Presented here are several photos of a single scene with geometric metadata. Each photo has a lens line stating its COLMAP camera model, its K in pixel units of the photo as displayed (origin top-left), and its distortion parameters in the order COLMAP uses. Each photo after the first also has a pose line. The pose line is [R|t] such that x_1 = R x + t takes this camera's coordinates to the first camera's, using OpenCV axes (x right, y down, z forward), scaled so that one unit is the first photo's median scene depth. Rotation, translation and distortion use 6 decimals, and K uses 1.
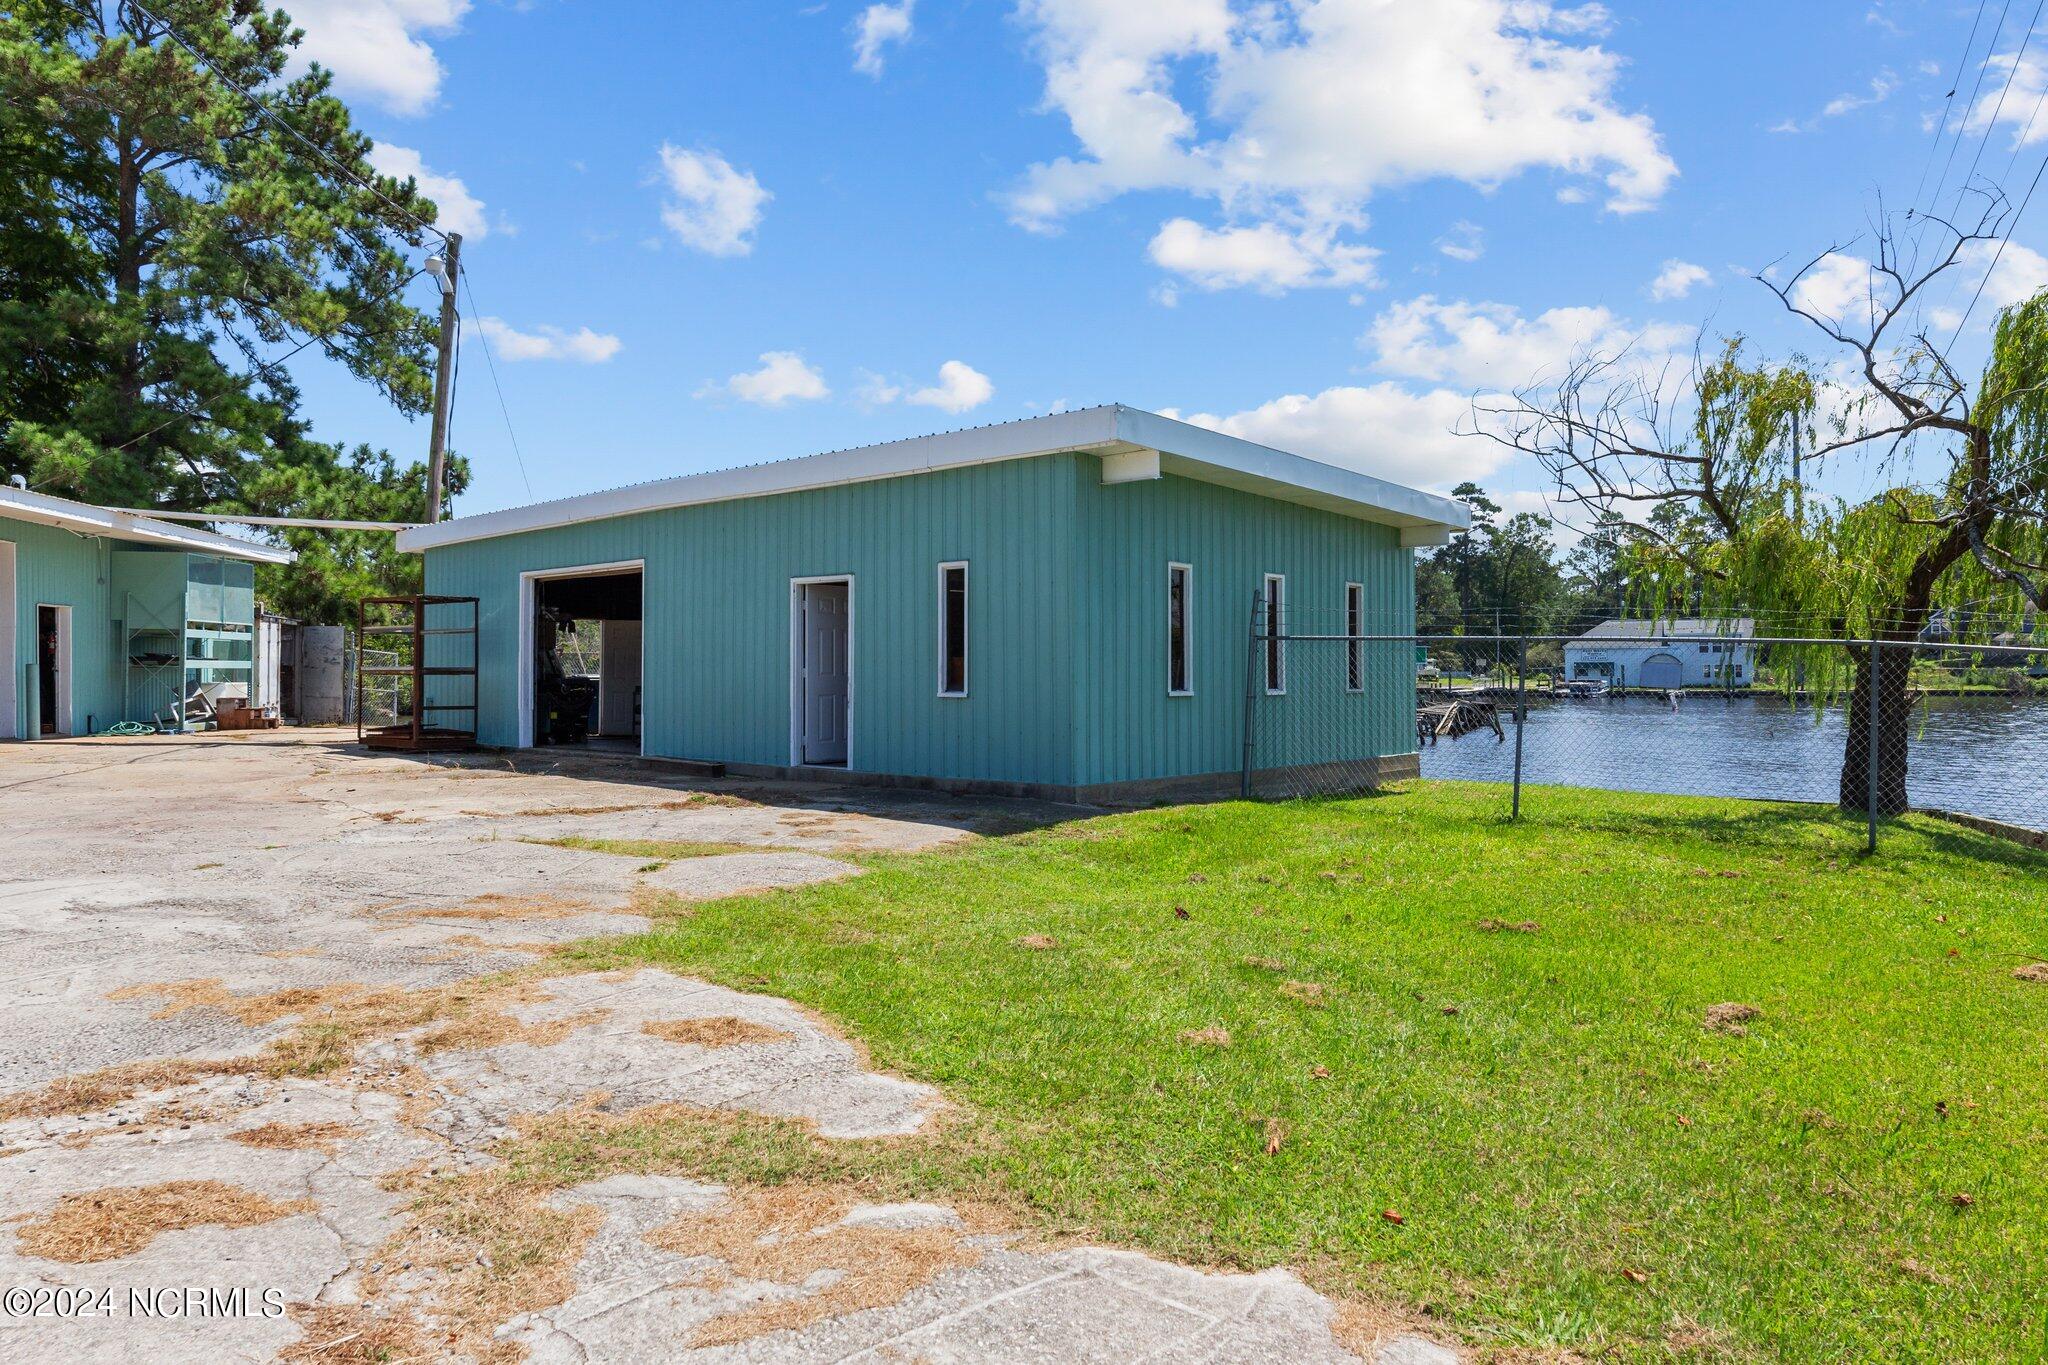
lens RADIAL K [[1354.6, 0, 1030.8], [0, 1354.6, 674.6], [0, 0, 1]] dist [-0.018420, 0.009113]
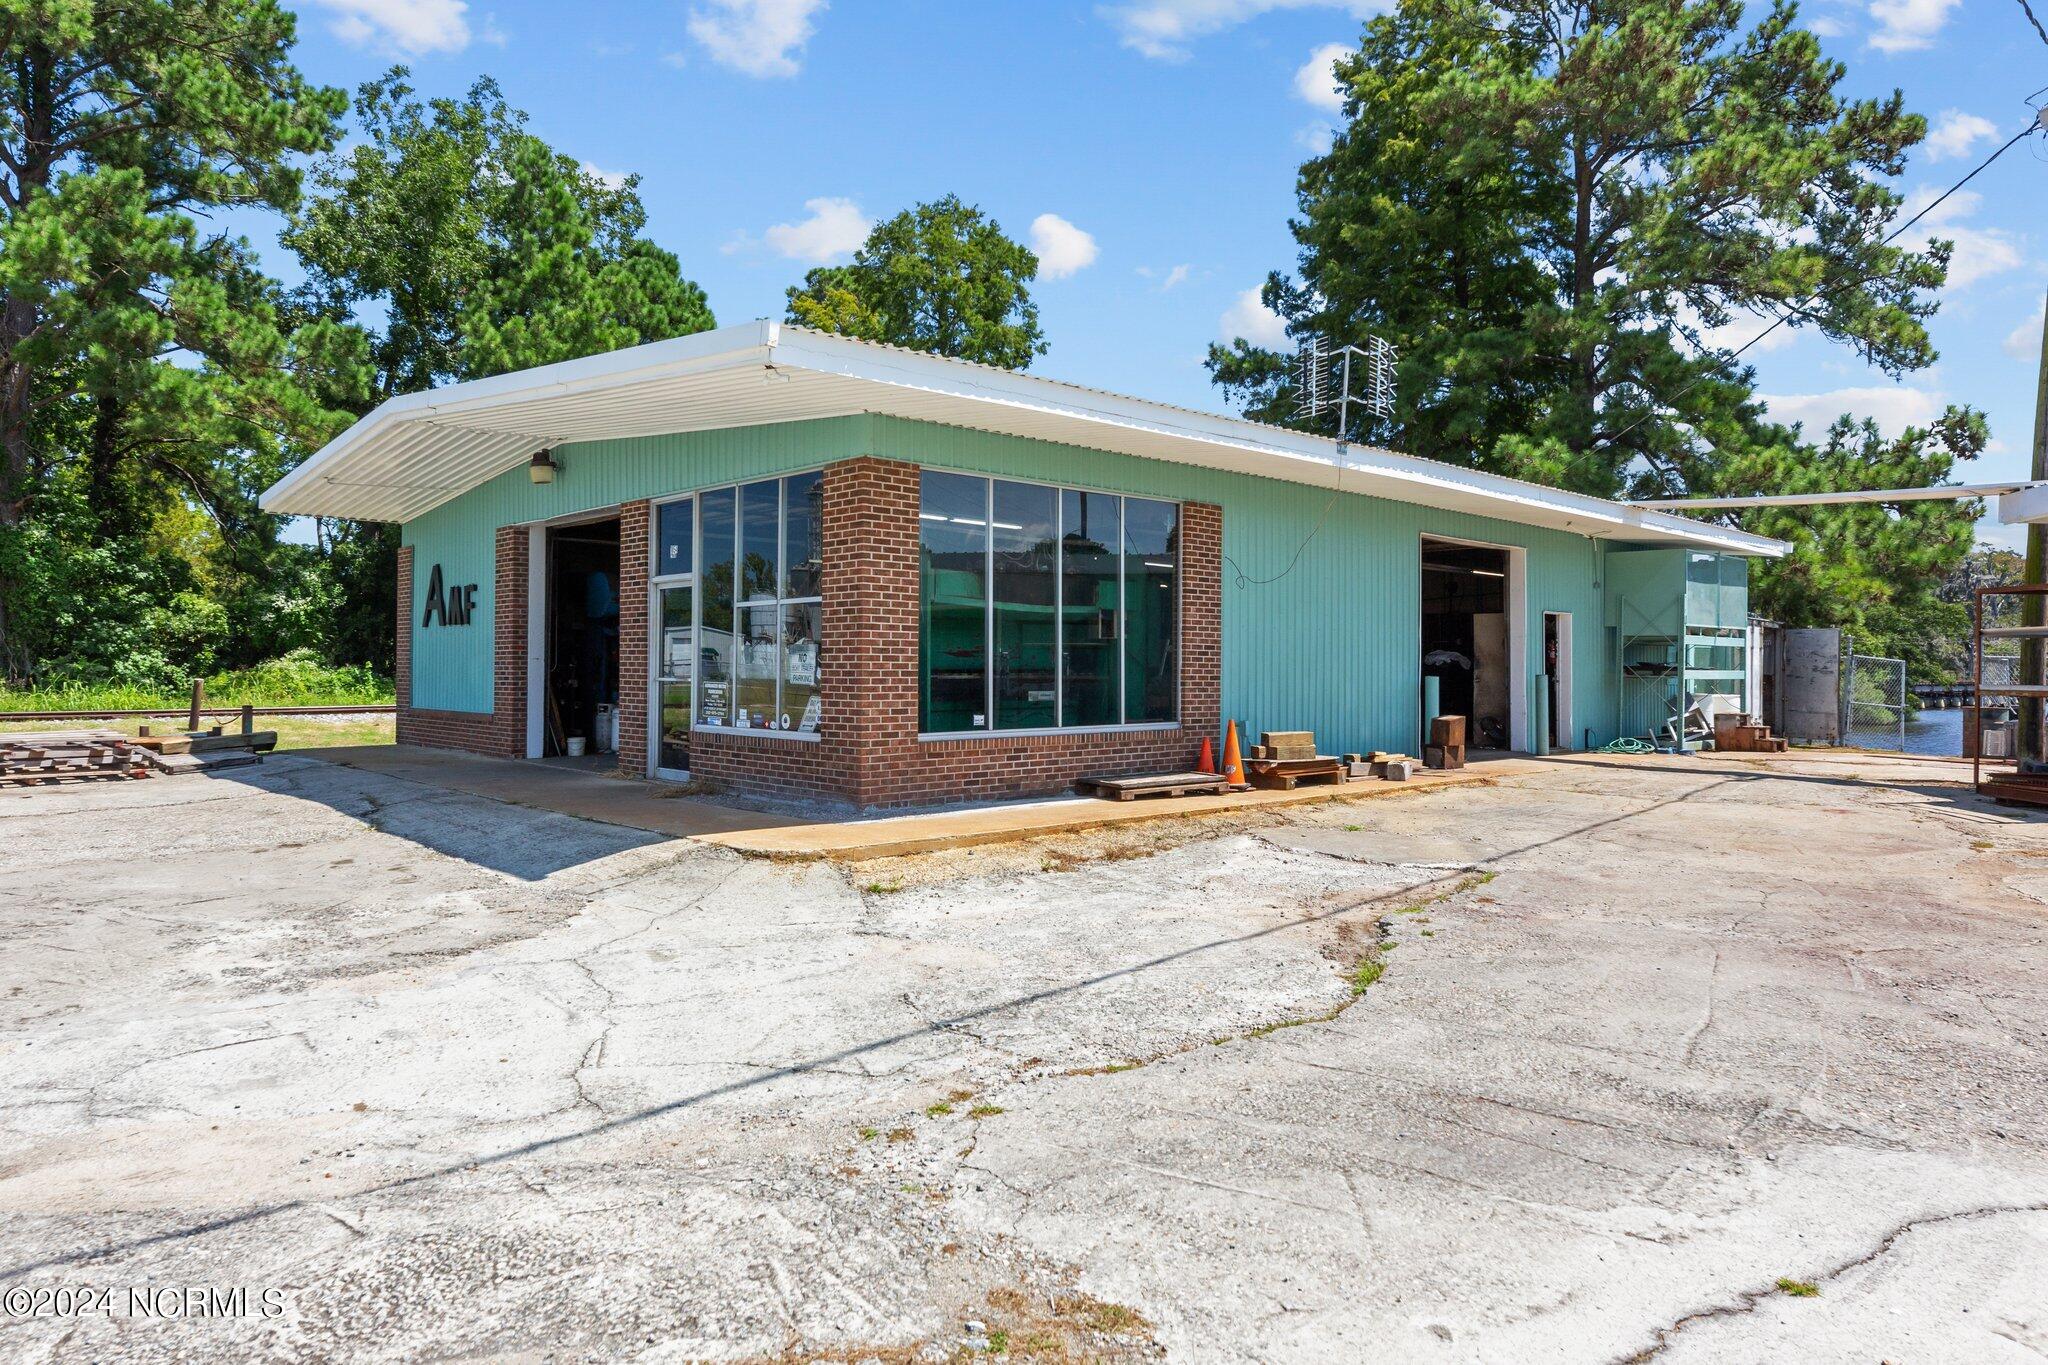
lens RADIAL K [[1265.8, 0, 1034.3], [0, 1265.8, 664.0], [0, 0, 1]] dist [0.001060, 0.000248]
pose [[0.577046, 0.001796, -0.816709, -0.154964], [-0.007663, 0.999965, -0.003215, -0.006978], [0.816675, 0.008114, 0.577040, 0.137108]]
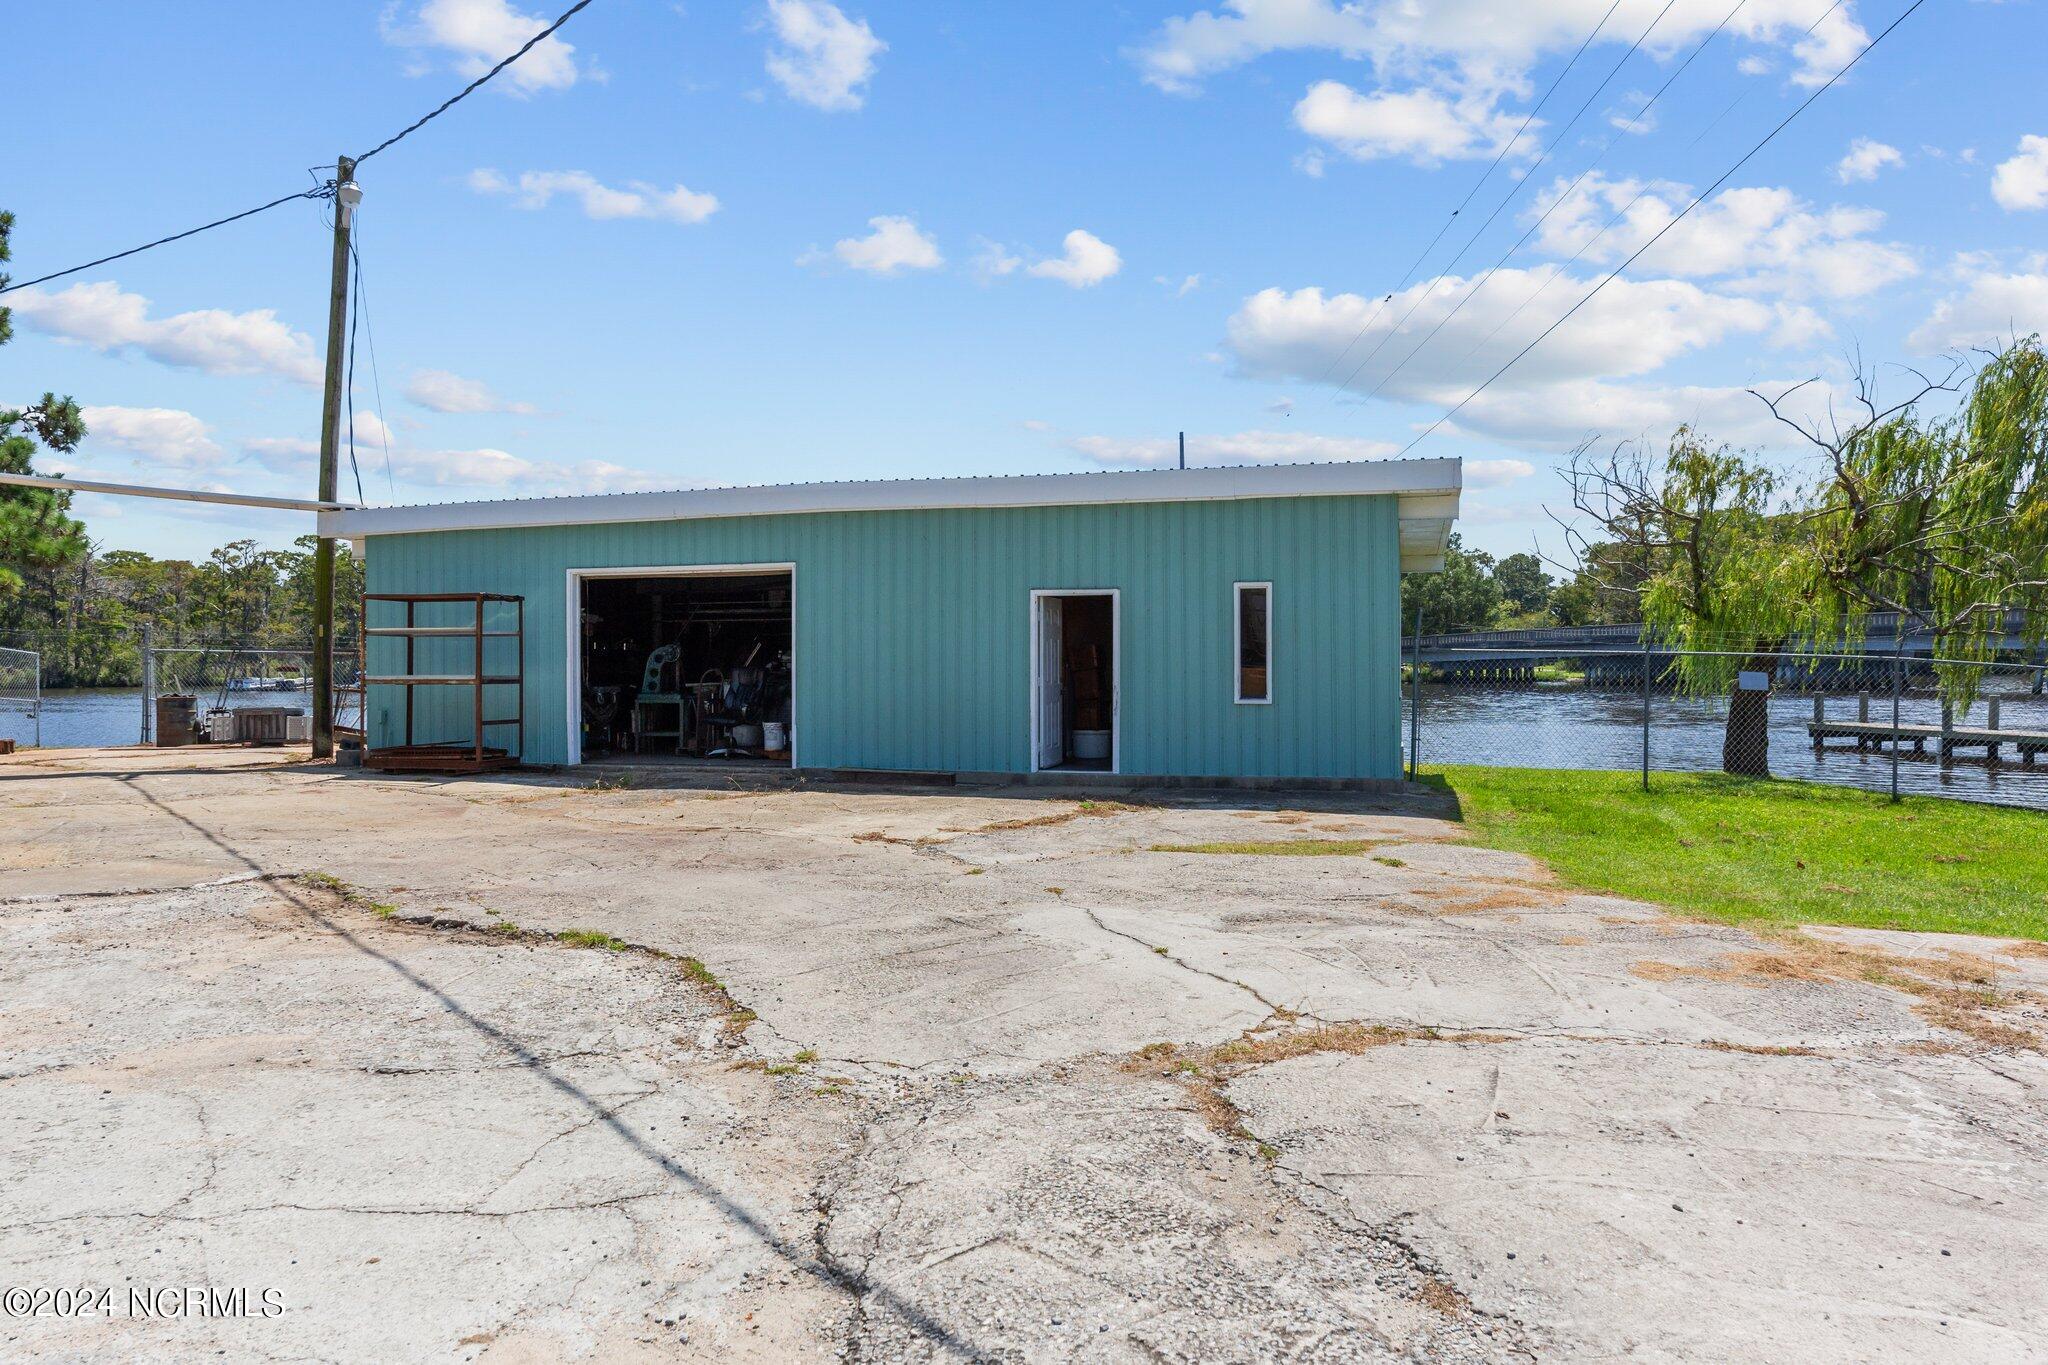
lens RADIAL K [[1354.6, 0, 1030.8], [0, 1354.6, 674.6], [0, 0, 1]] dist [-0.018420, 0.009113]
pose [[0.890744, -0.006584, 0.454457, -0.336100], [0.003942, 0.999969, 0.006761, -0.007061], [-0.454487, -0.004231, 0.890743, 0.043403]]
